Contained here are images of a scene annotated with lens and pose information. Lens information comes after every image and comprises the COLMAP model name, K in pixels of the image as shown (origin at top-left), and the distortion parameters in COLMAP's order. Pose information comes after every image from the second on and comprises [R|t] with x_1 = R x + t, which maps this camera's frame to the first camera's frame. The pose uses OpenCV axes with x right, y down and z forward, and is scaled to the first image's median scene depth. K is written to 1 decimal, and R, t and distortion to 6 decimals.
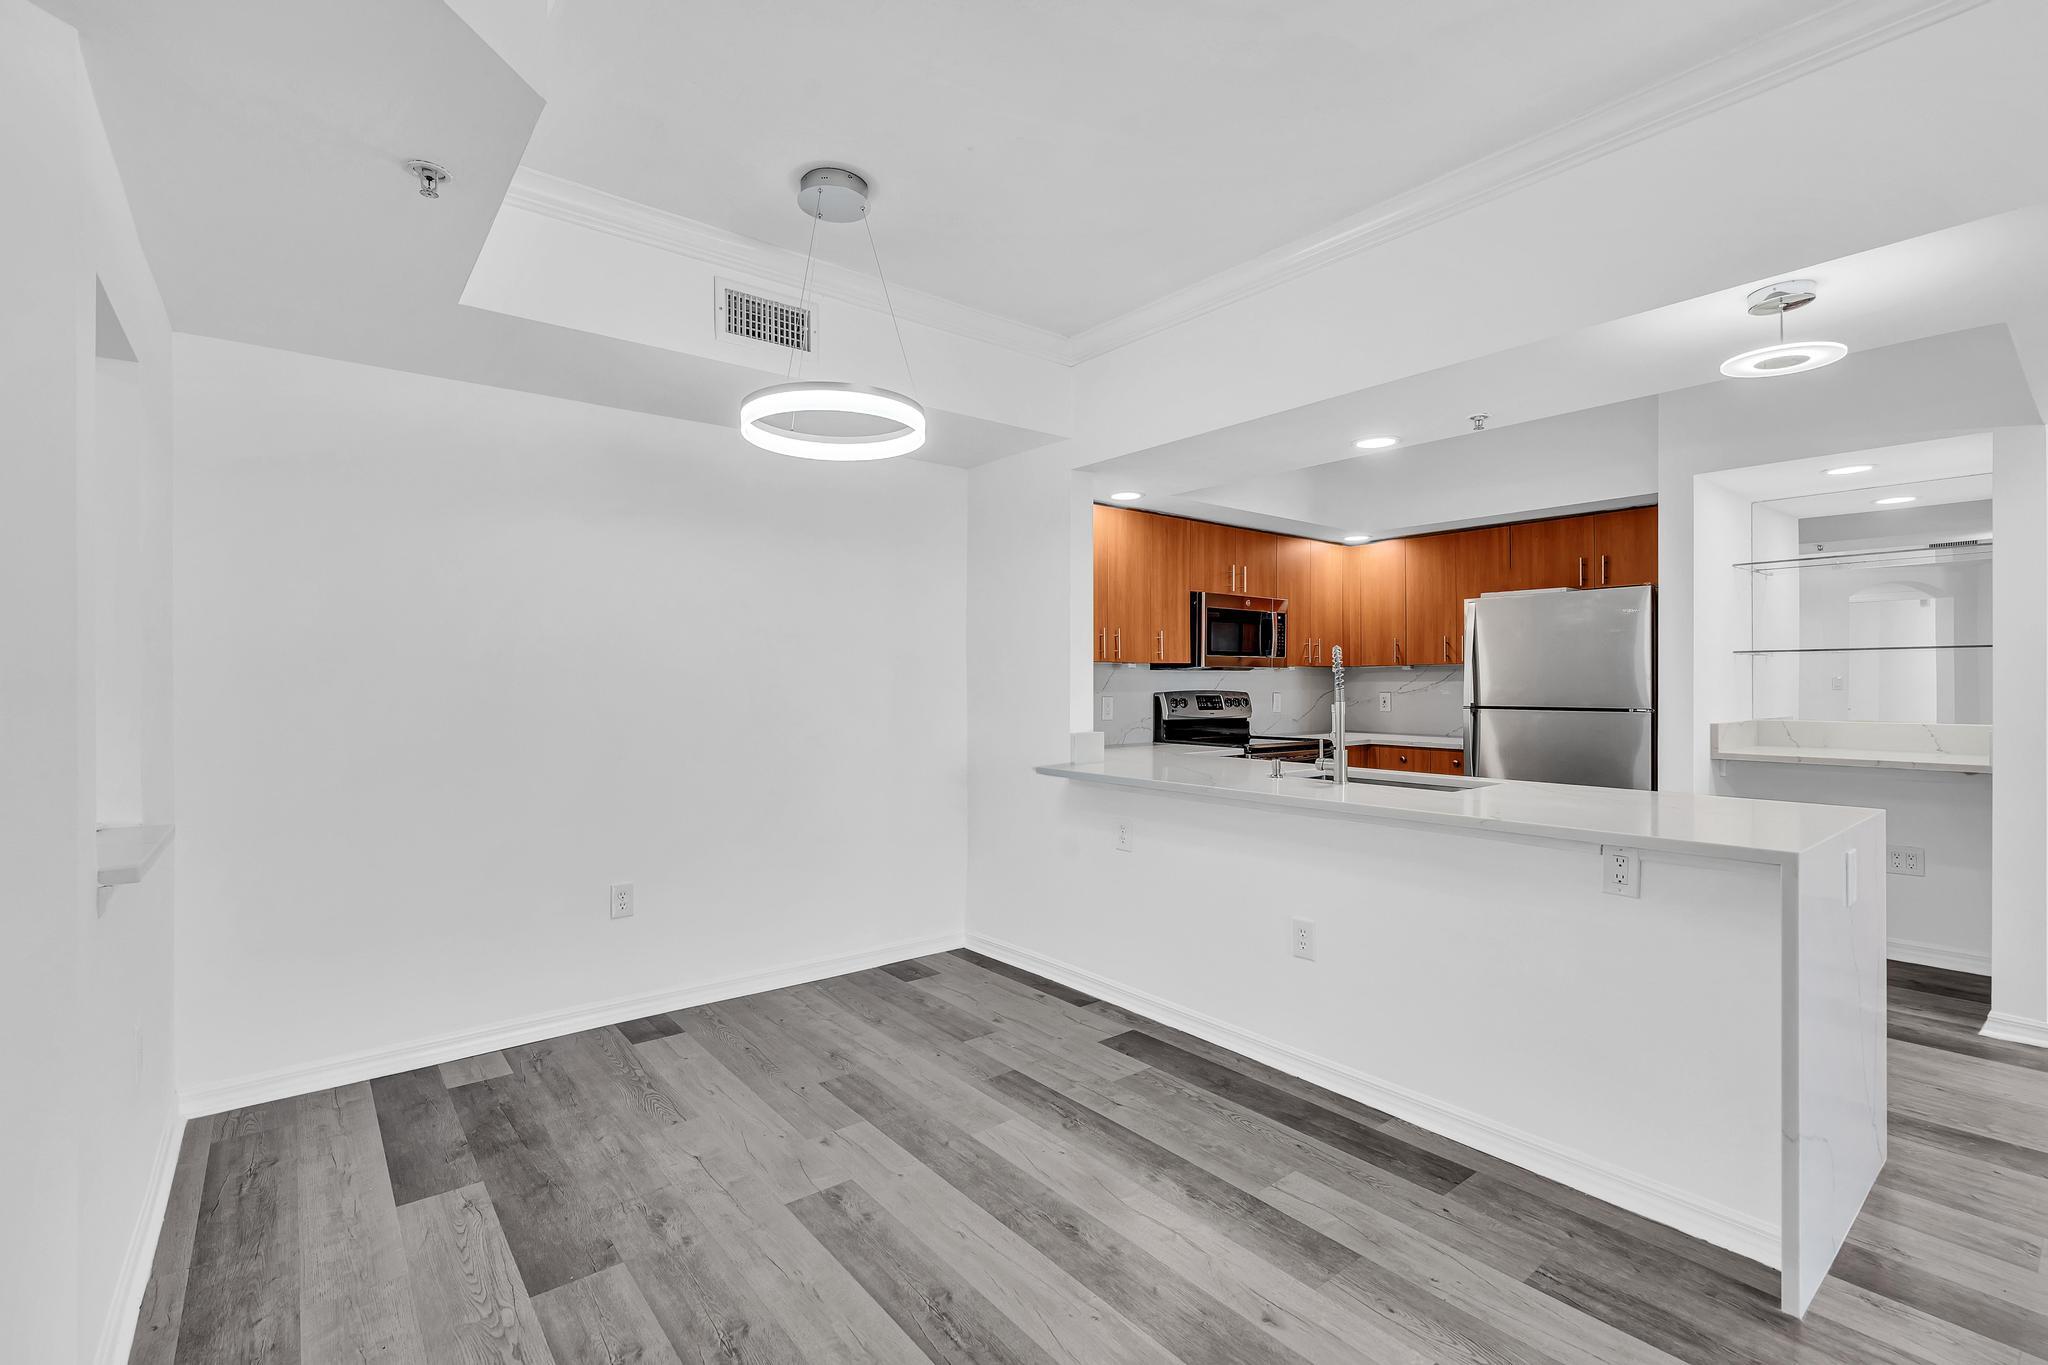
lens RADIAL K [[912.7, 0, 1021.6], [0, 912.7, 673.5], [0, 0, 1]] dist [-0.009902, 0.003624]
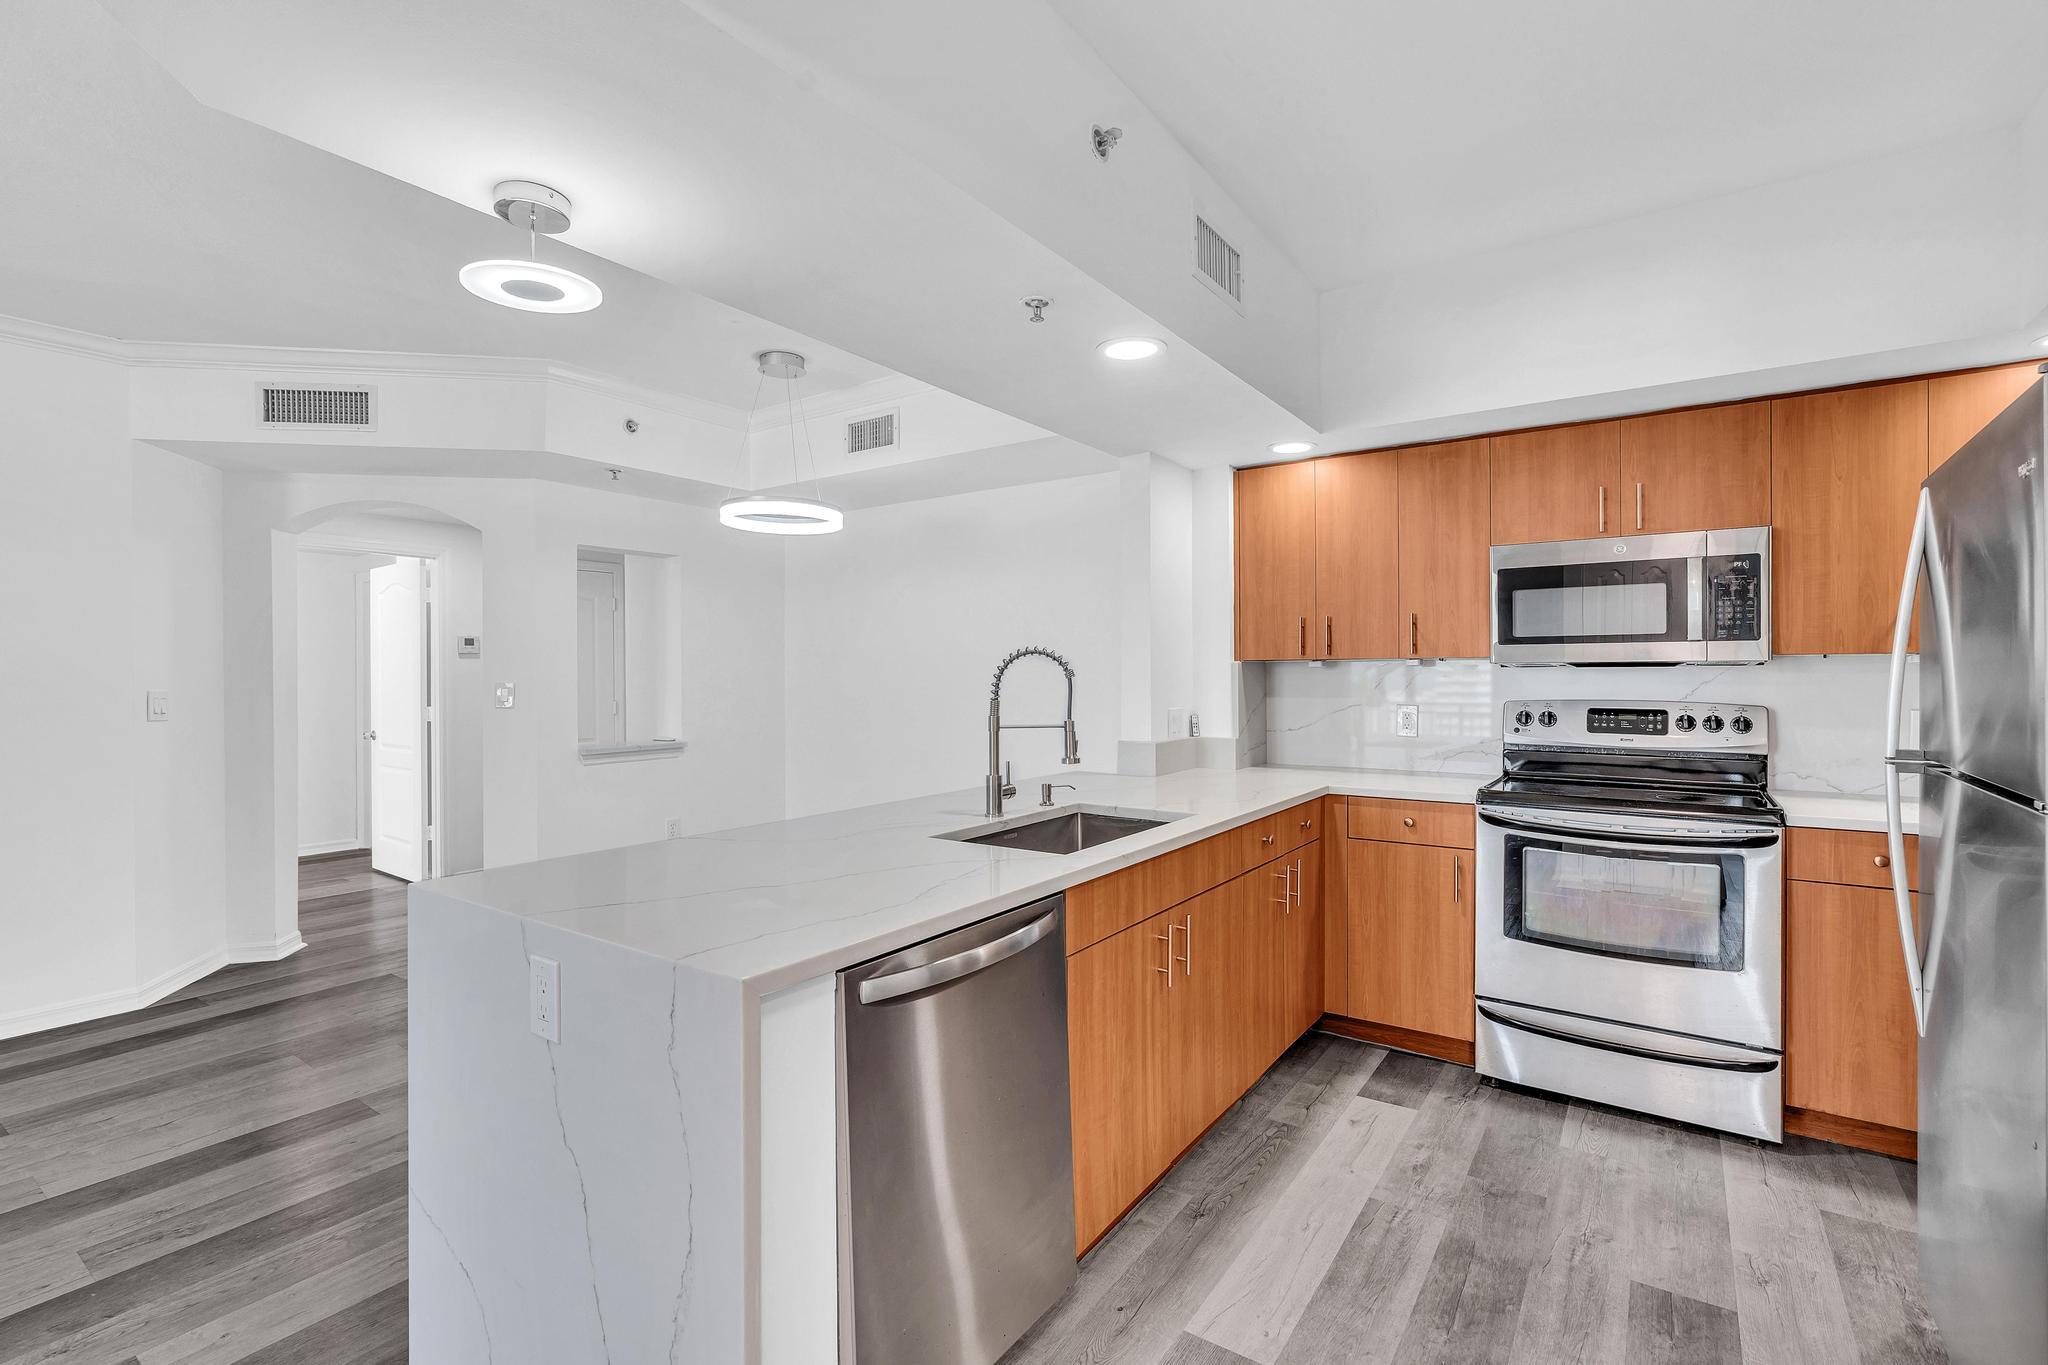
lens RADIAL K [[912.7, 0, 1022.8], [0, 912.7, 673.6], [0, 0, 1]] dist [-0.009902, 0.003624]
pose [[0.284623, -0.001482, -0.958638, 1.038151], [0.010629, 0.999942, 0.001610, -0.006193], [0.958580, -0.010647, 0.284623, 0.723827]]
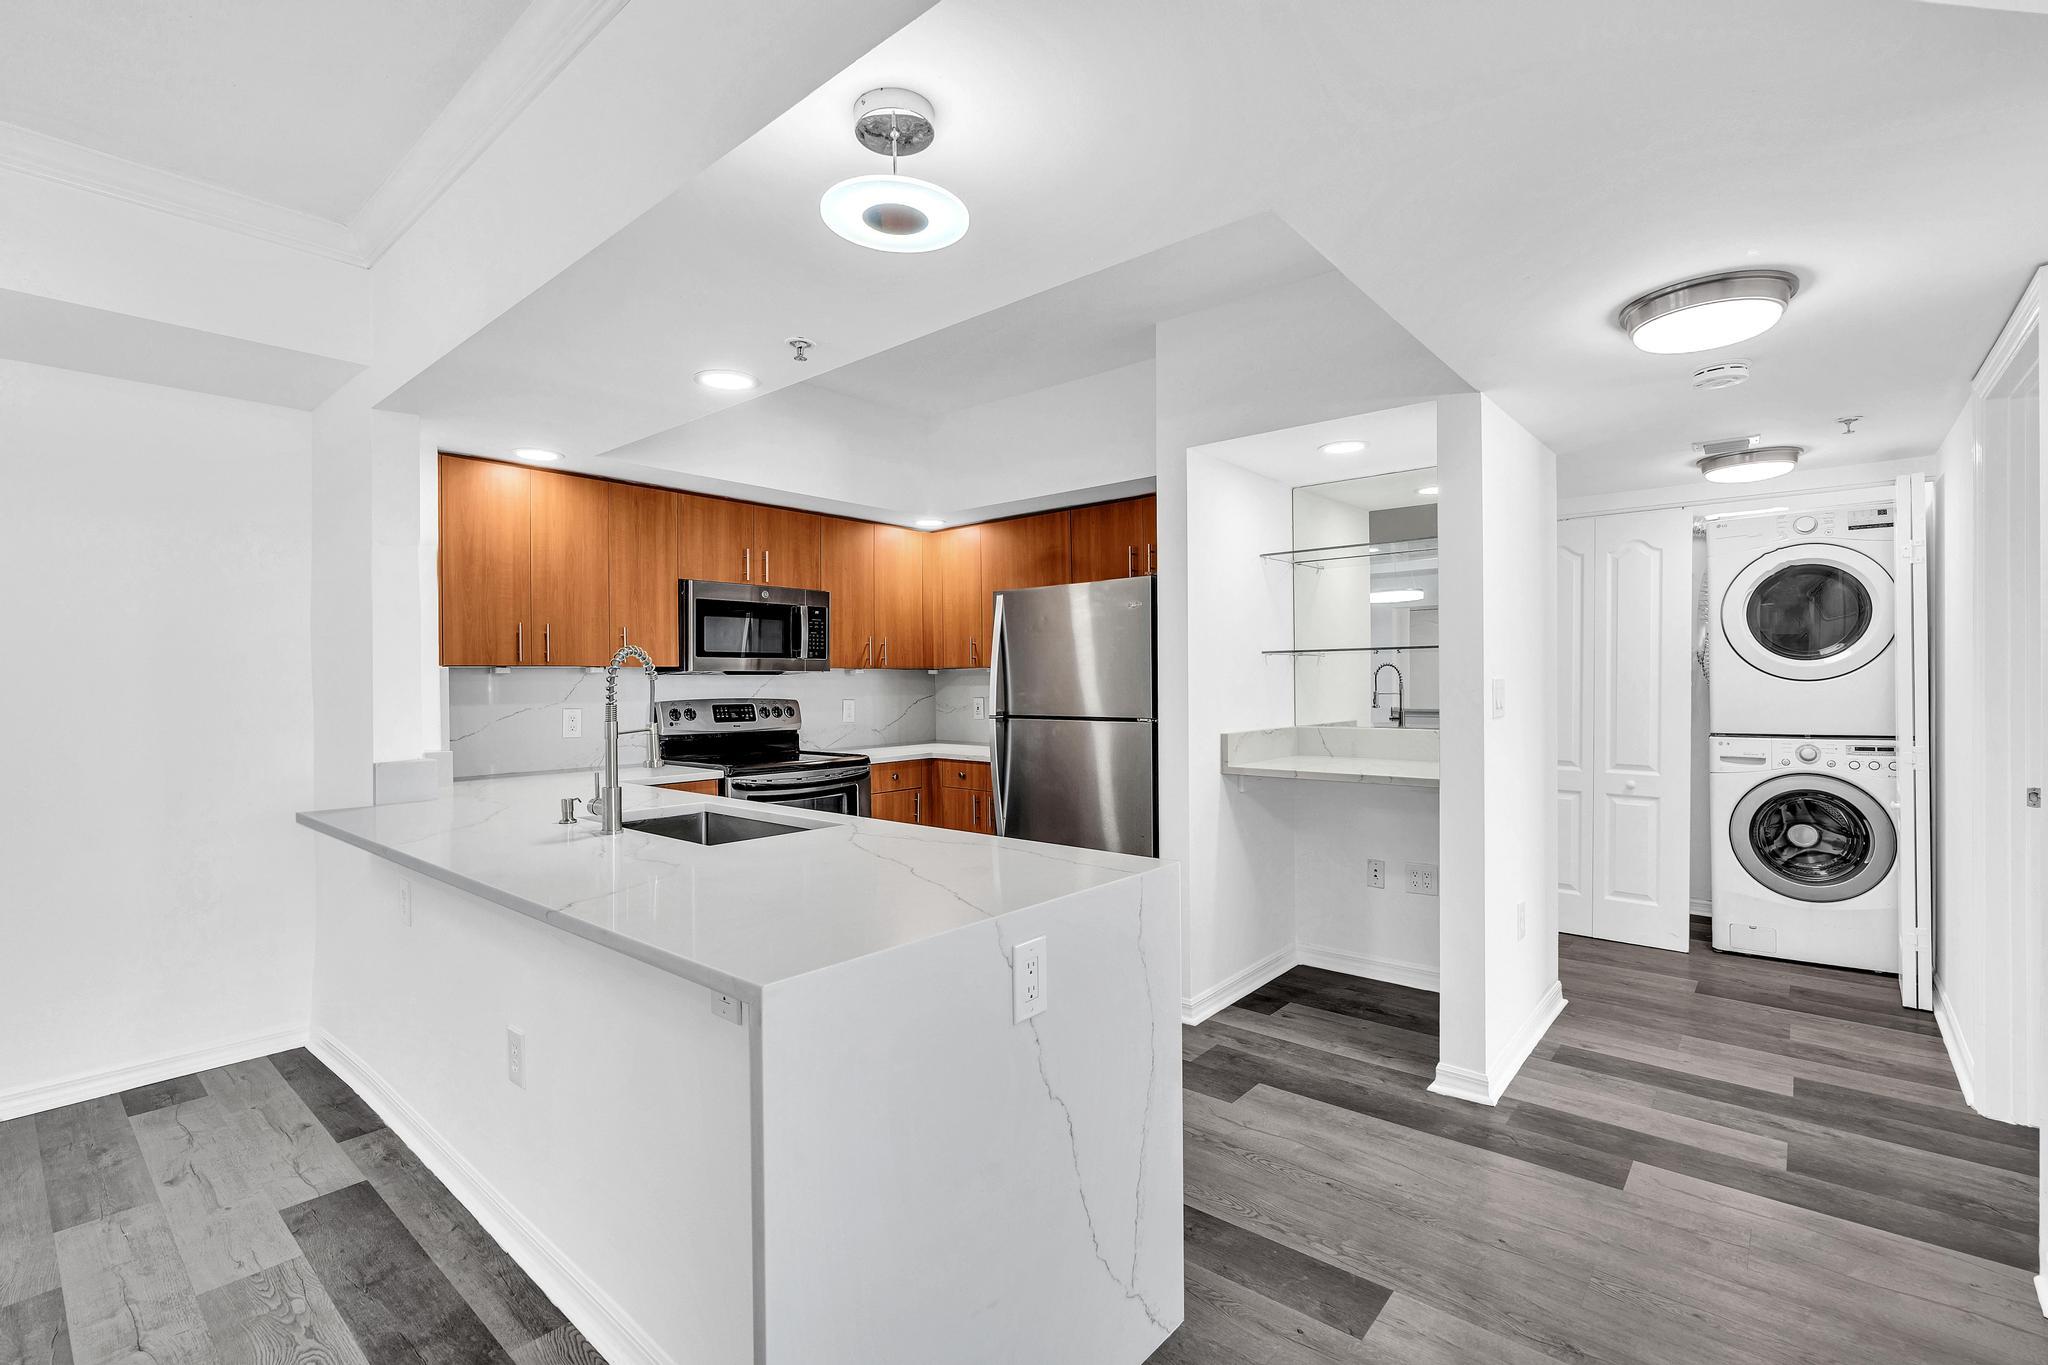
lens RADIAL K [[912.7, 0, 1021.6], [0, 912.7, 678.9], [0, 0, 1]] dist [-0.009902, 0.003624]
pose [[0.983323, -0.006466, 0.181751, 0.495009], [0.005249, 0.999960, 0.007175, -0.006729], [-0.181790, -0.006101, 0.983318, 0.201760]]
